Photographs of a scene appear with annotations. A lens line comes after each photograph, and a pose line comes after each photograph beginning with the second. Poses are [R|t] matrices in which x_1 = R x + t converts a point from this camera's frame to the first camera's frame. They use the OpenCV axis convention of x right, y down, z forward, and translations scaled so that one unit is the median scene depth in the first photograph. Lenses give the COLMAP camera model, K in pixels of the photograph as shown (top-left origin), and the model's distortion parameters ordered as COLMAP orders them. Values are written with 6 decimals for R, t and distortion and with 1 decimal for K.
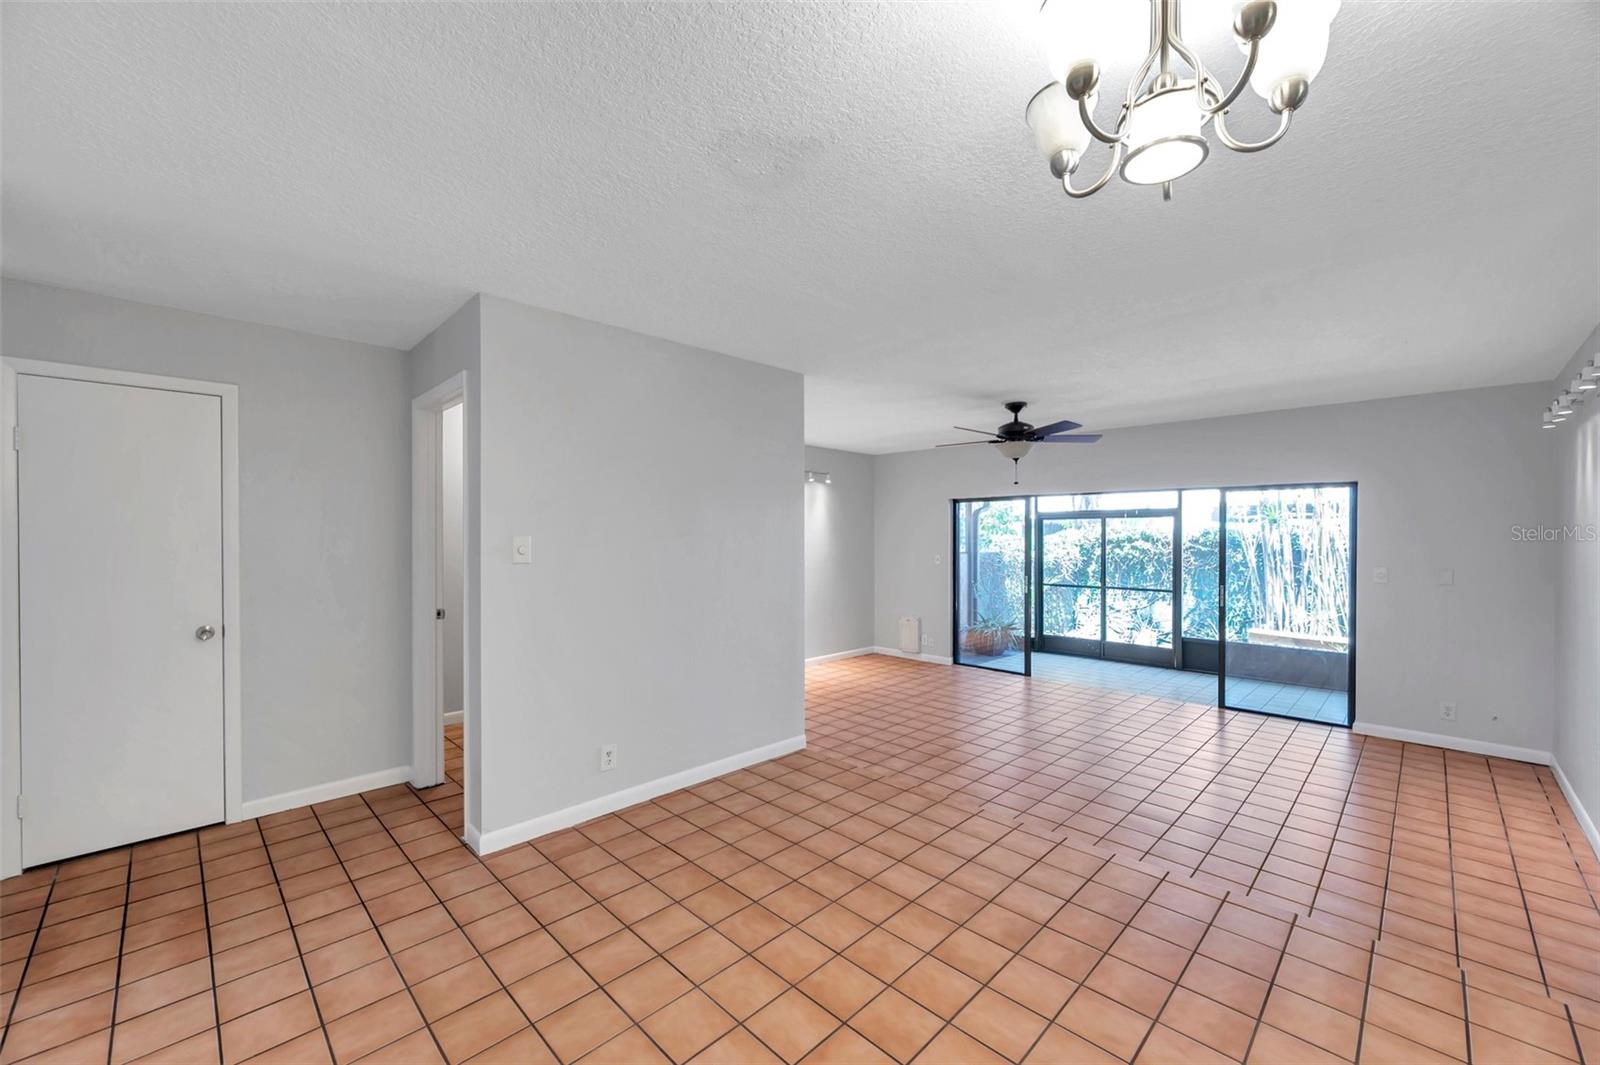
lens RADIAL K [[630.6, 0, 814.5], [0, 630.6, 534.1], [0, 0, 1]] dist [-0.002759, 0.000239]
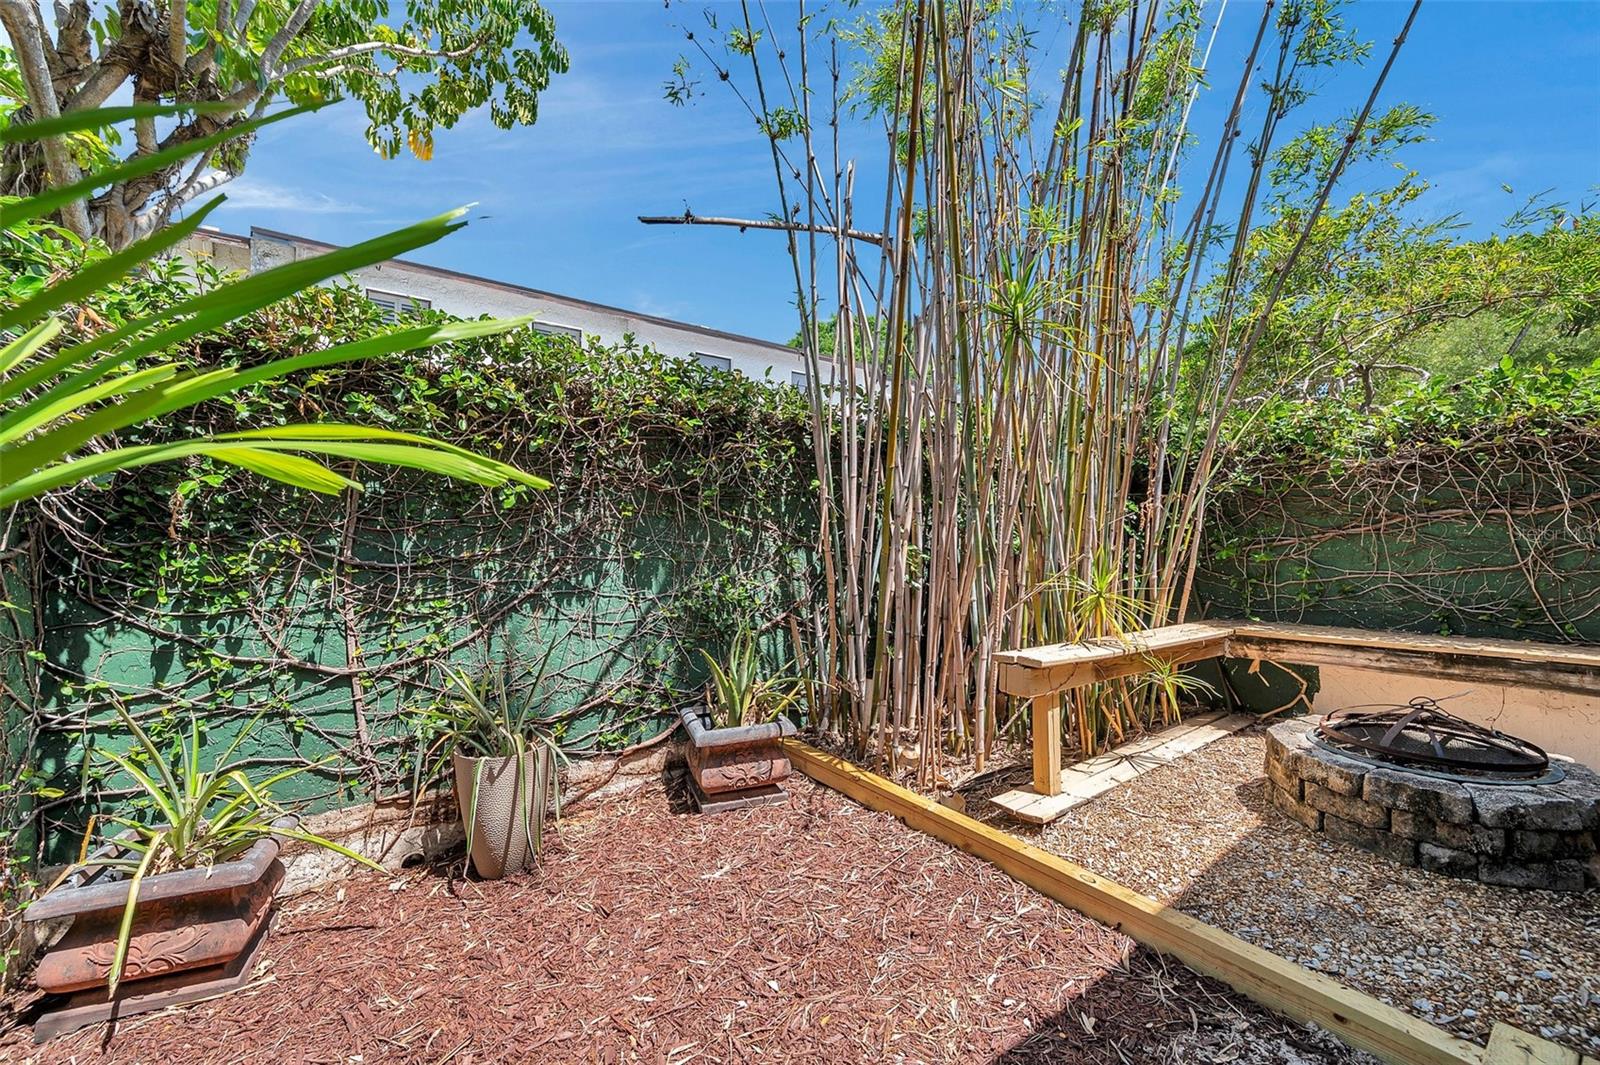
lens RADIAL K [[630.6, 0, 805.3], [0, 630.6, 538.4], [0, 0, 1]] dist [-0.002759, 0.000239]
pose [[0.160979, 0.002790, 0.986954, 0.716878], [0.002522, 0.999992, -0.003238, 0.180653], [-0.986955, 0.003010, 0.160970, 1.996914]]
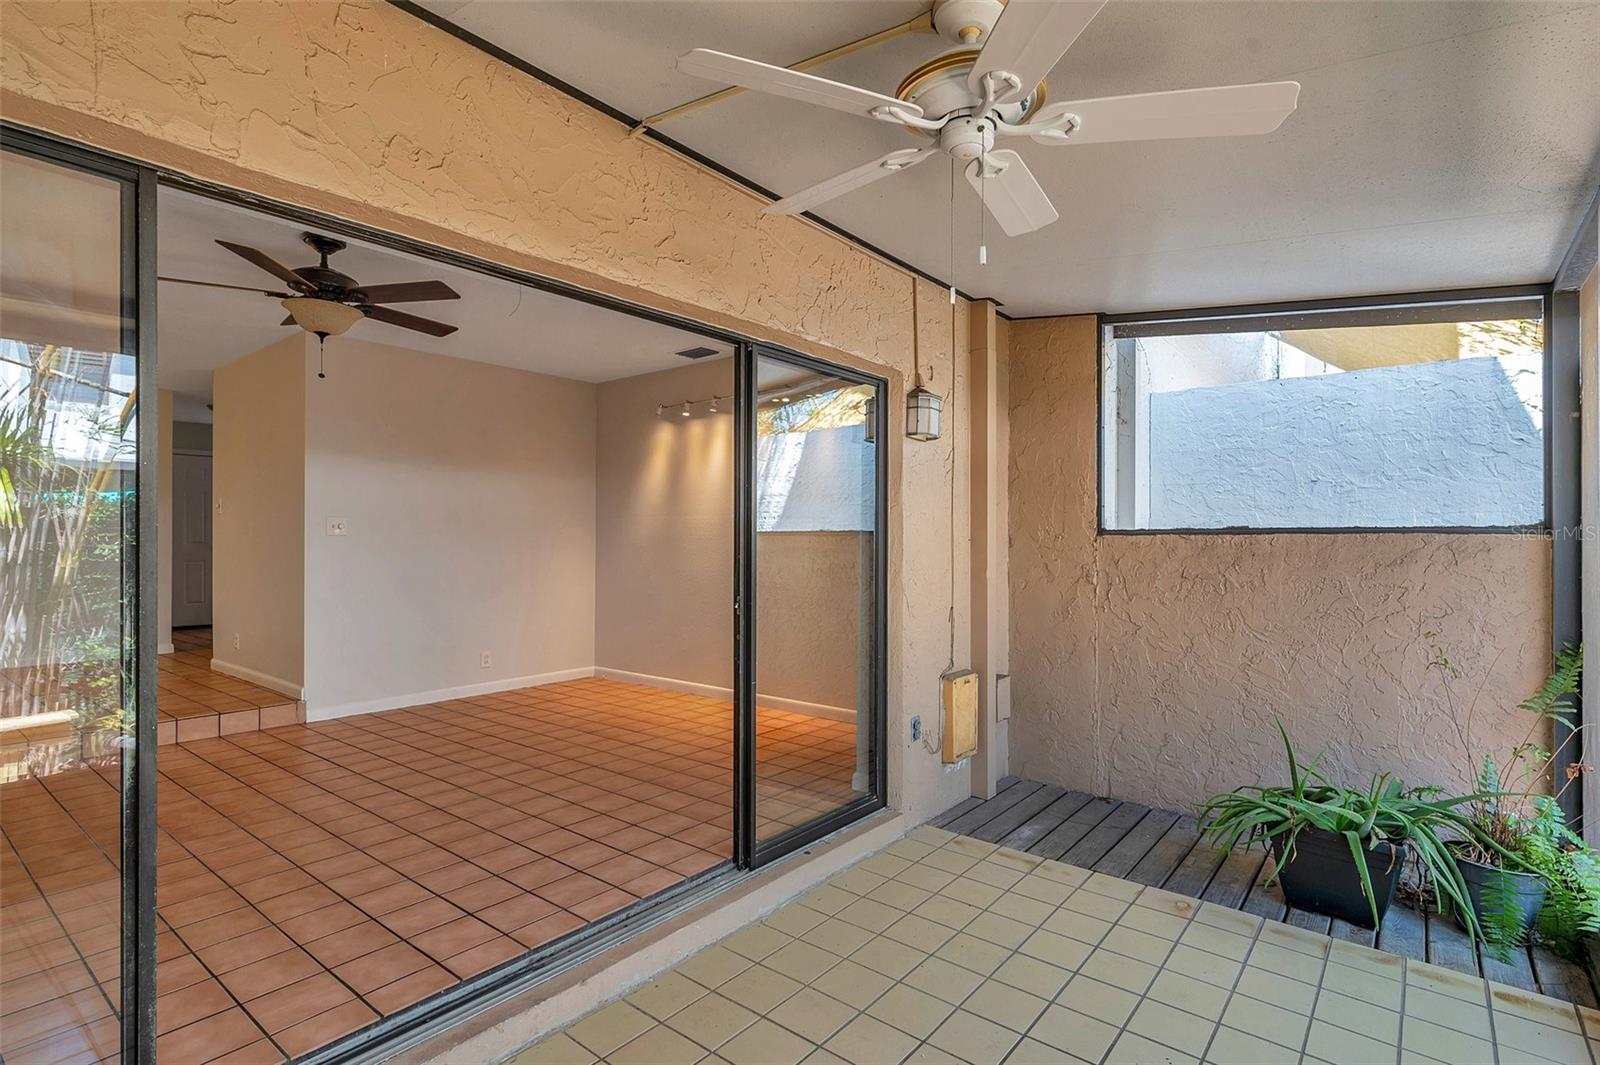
lens RADIAL K [[786.3, 0, 792.6], [0, 786.3, 538.8], [0, 0, 1]] dist [-0.000909, 0.000426]
pose [[0.094048, -0.001295, -0.995567, 1.069310], [0.000211, 0.999999, -0.001281, 0.067973], [0.995568, -0.000089, 0.094048, 1.358968]]
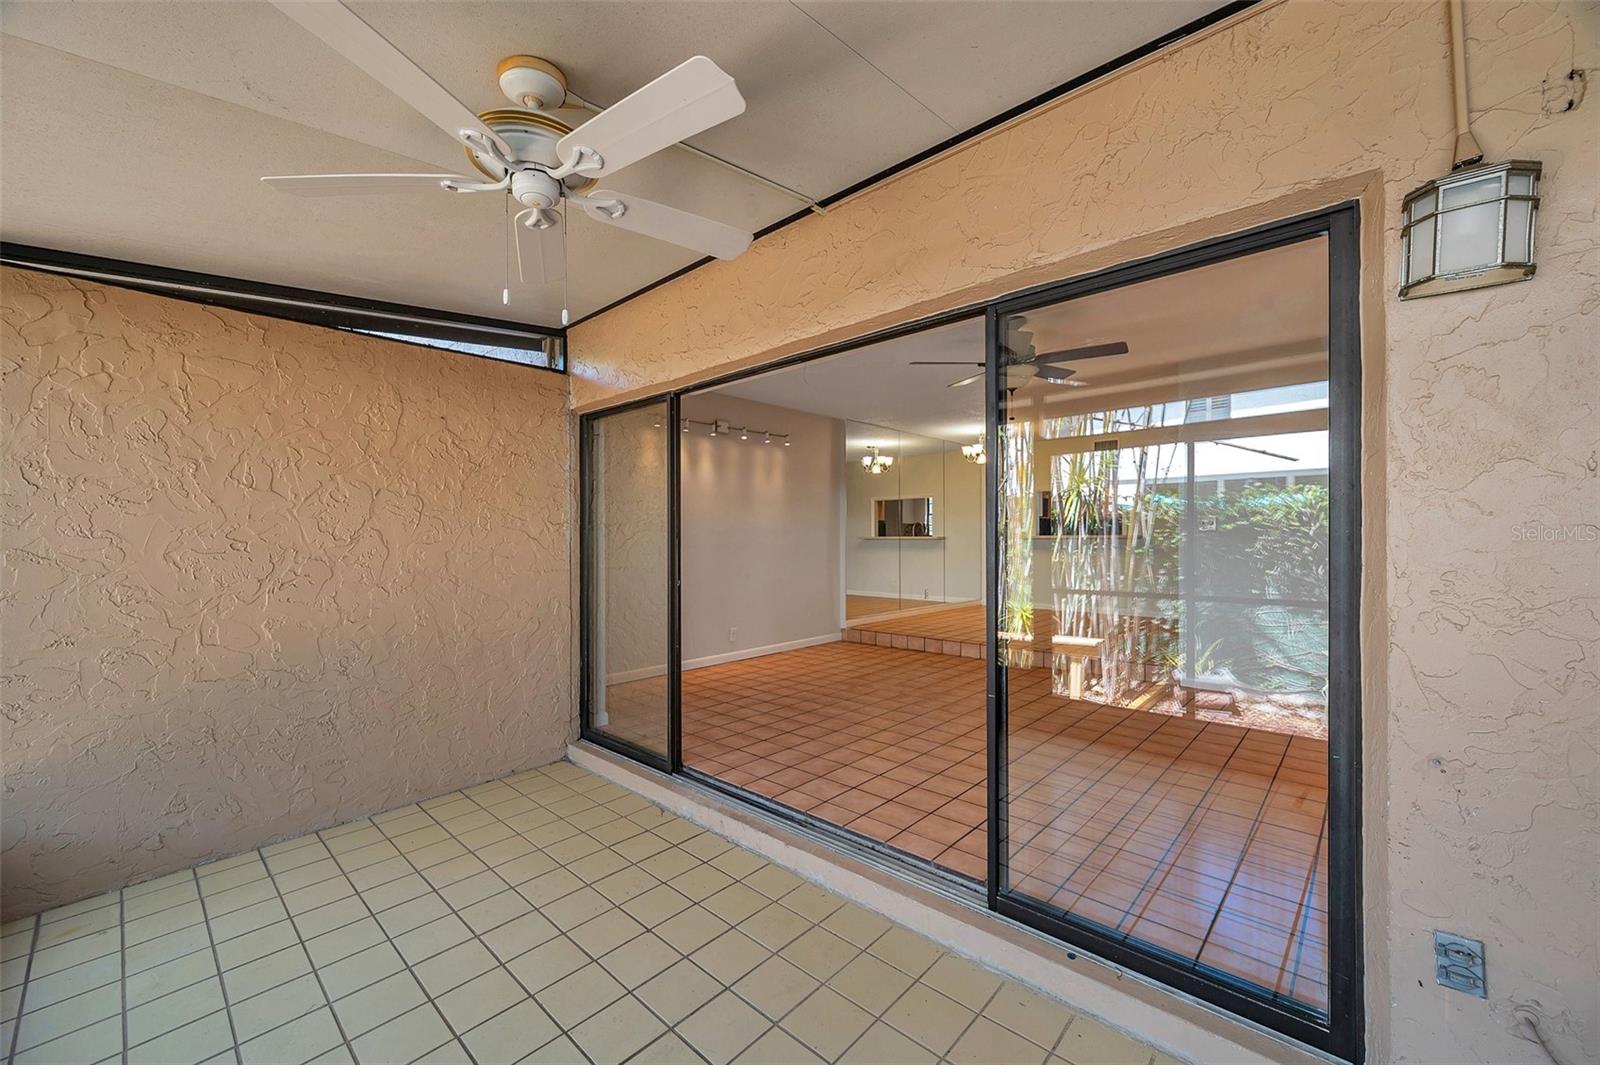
lens RADIAL K [[630.6, 0, 810.7], [0, 630.6, 537.1], [0, 0, 1]] dist [-0.002759, 0.000239]
pose [[-0.999340, 0.003997, -0.036104, 0.606698], [0.004134, 0.999985, -0.003710, 0.072899], [0.036089, -0.003857, -0.999341, 1.797474]]
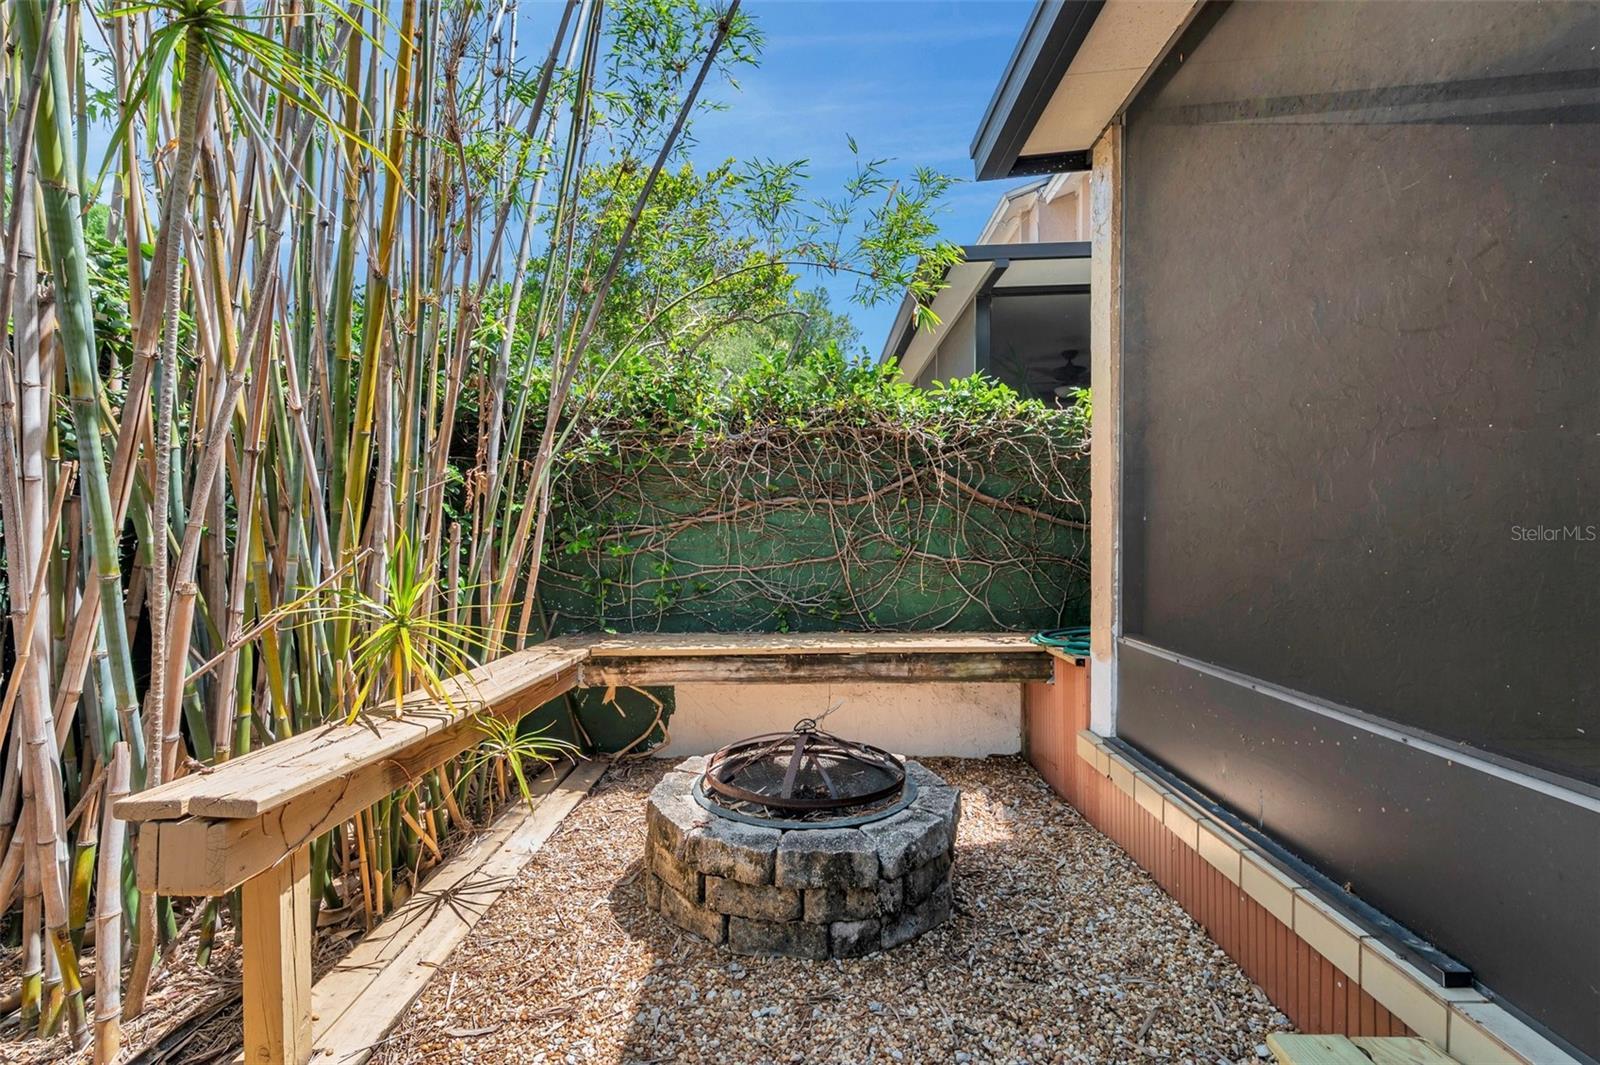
lens RADIAL K [[746.0, 0, 802.0], [0, 746.0, 539.4], [0, 0, 1]] dist [0.000775, -0.000584]
pose [[-0.693323, -0.009883, 0.720559, 0.955012], [-0.007358, 0.999951, 0.006636, 0.186376], [-0.720589, -0.000701, -0.693362, 1.928404]]
